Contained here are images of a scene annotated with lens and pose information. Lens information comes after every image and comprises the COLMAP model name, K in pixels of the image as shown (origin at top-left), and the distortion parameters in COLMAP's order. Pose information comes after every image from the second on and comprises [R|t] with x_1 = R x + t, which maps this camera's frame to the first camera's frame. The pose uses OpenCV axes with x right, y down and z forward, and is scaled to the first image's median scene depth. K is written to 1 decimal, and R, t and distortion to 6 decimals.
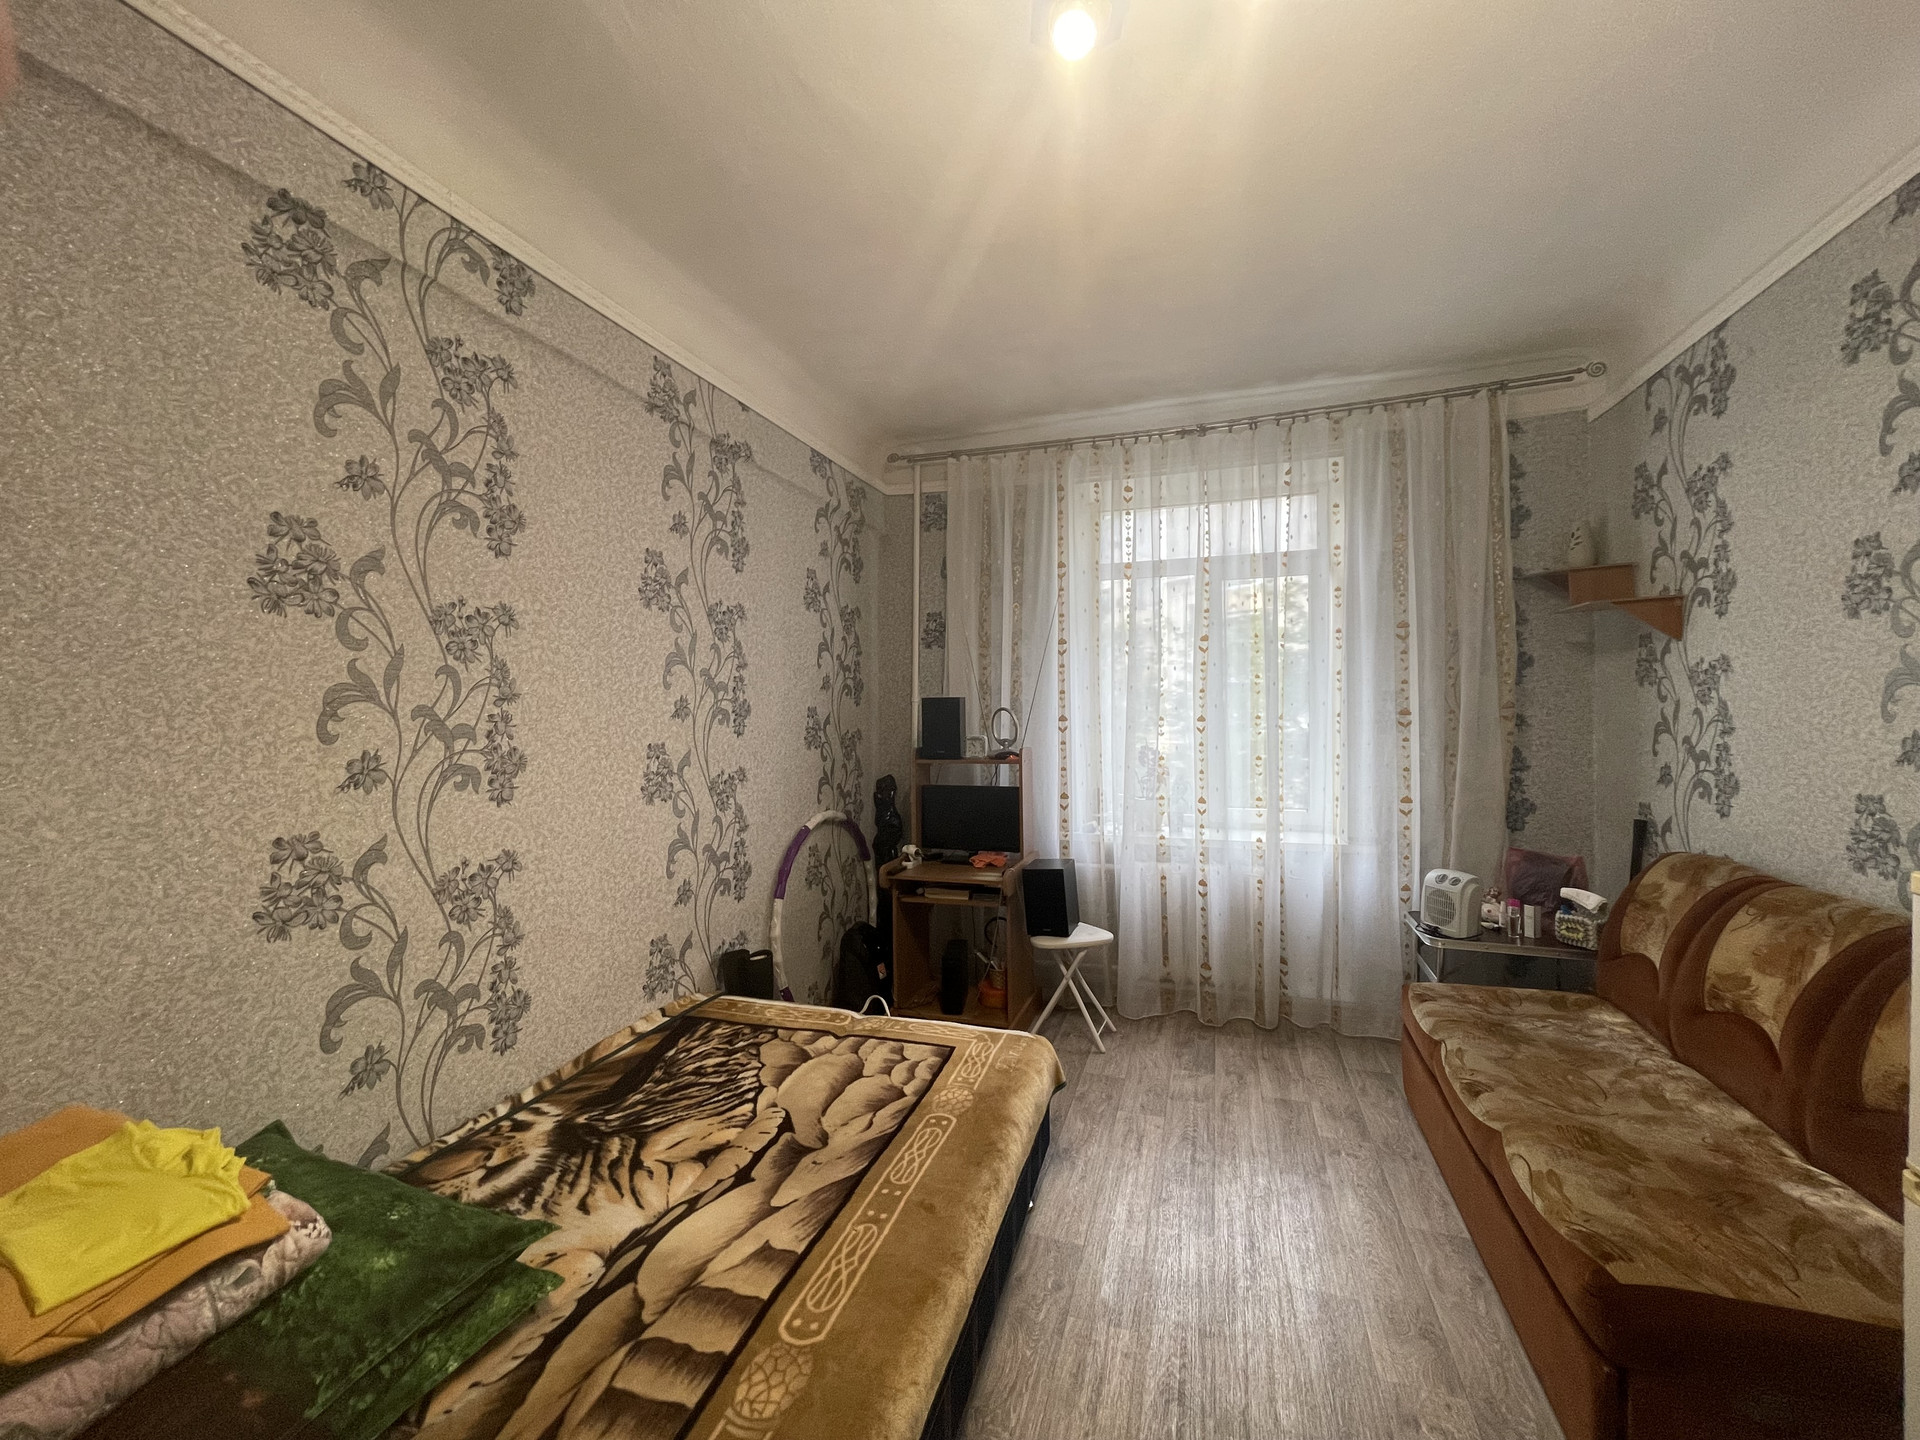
lens RADIAL K [[779.1, 0, 962.9], [0, 779.1, 717.4], [0, 0, 1]] dist [-0.004743, 0.002441]
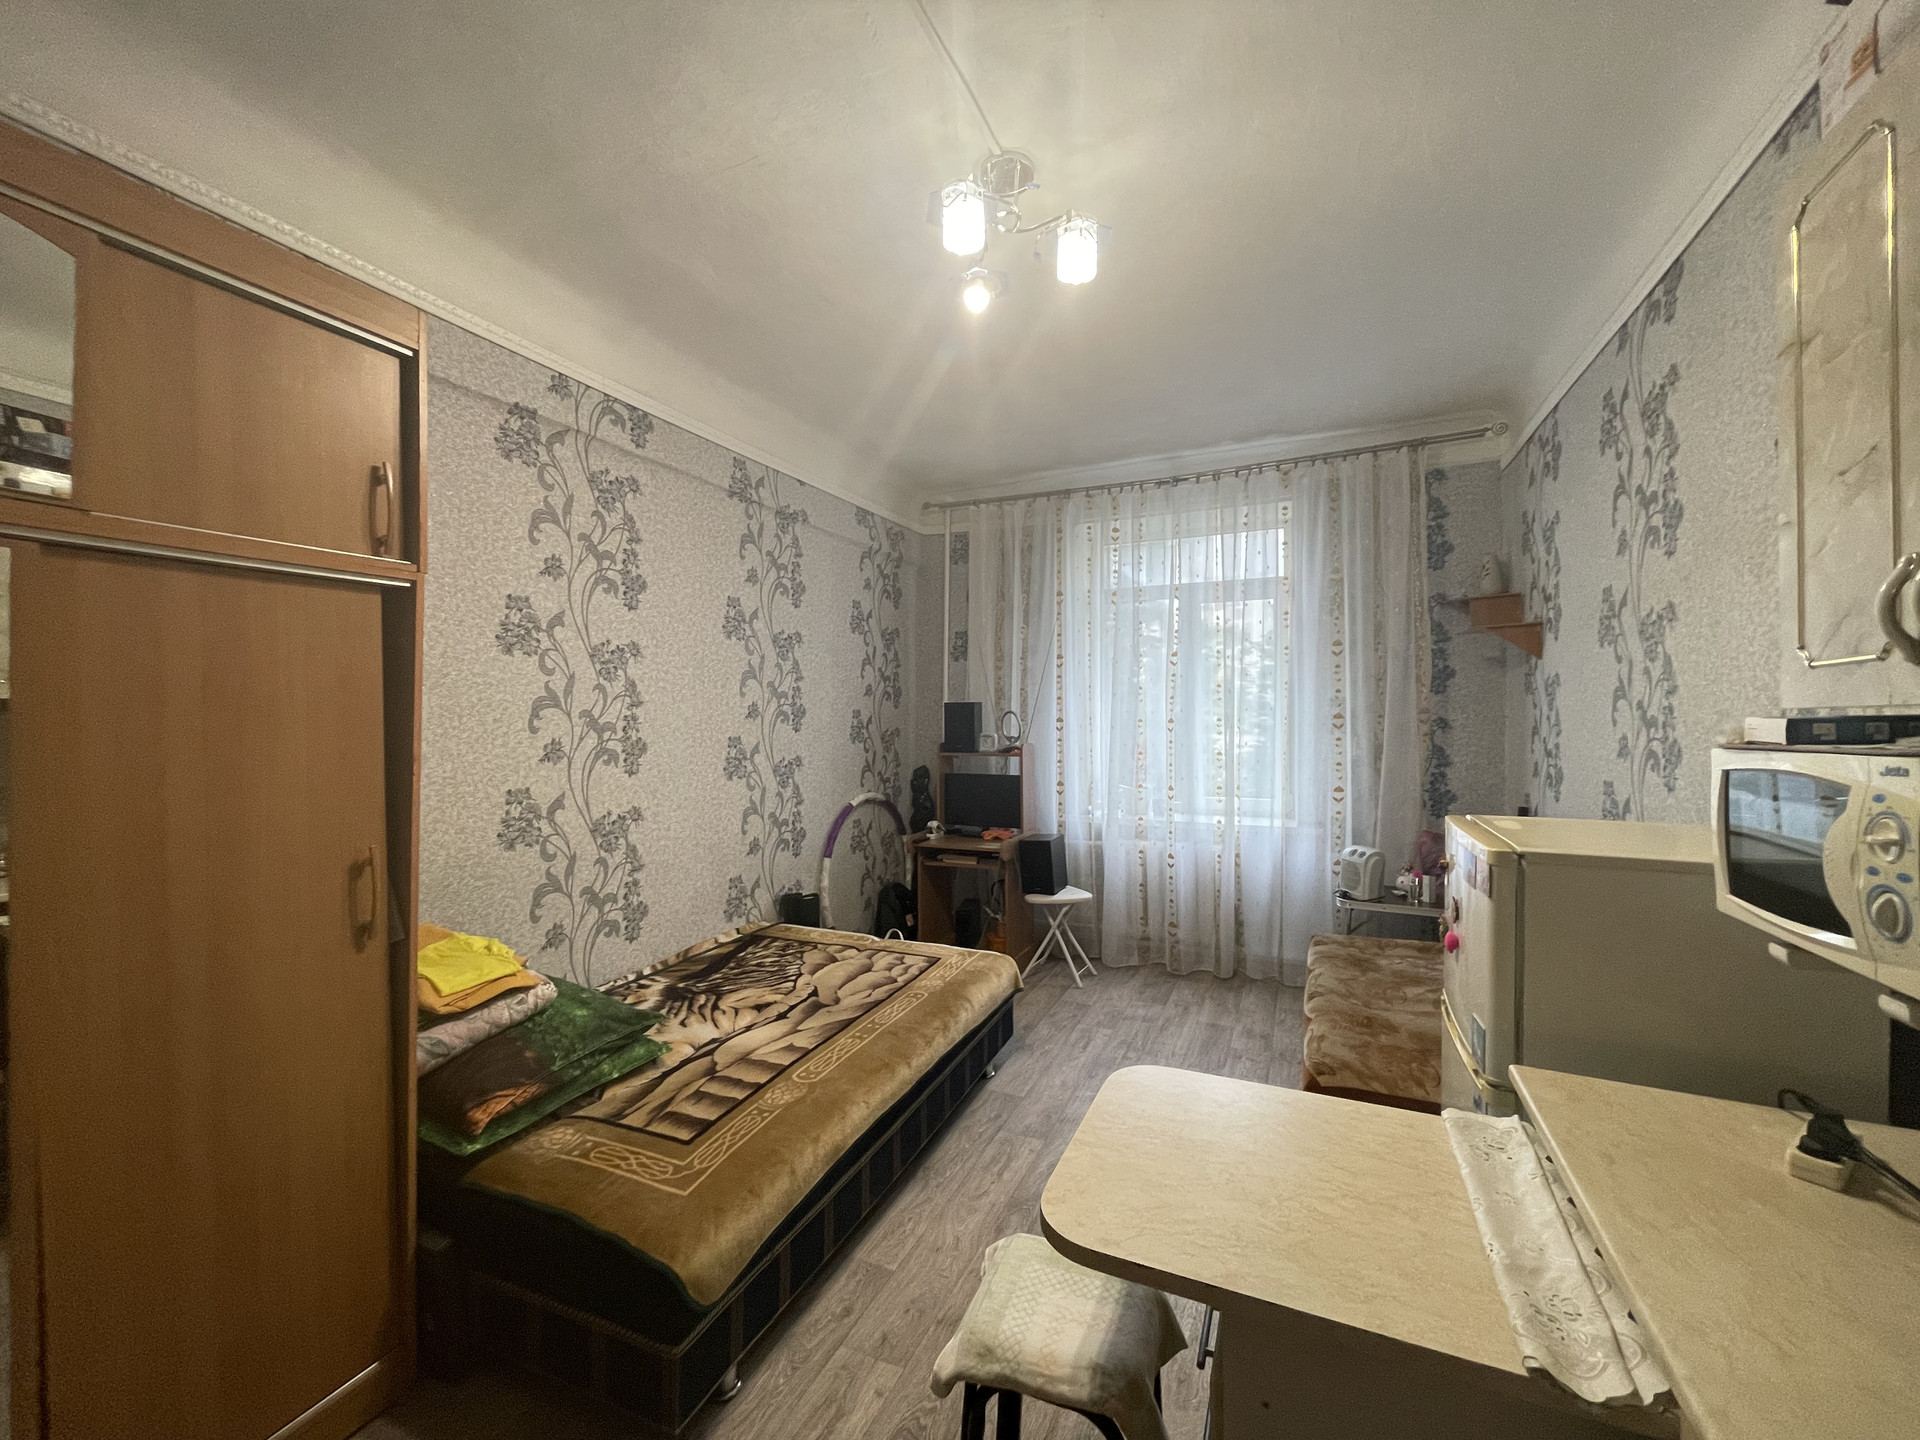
lens RADIAL K [[779.1, 0, 959.3], [0, 779.1, 717.3], [0, 0, 1]] dist [-0.004743, 0.002441]
pose [[0.993817, 0.005173, -0.110907, 0.146513], [-0.005108, 0.999987, 0.000868, -0.003541], [0.110910, -0.000296, 0.993830, -0.308613]]
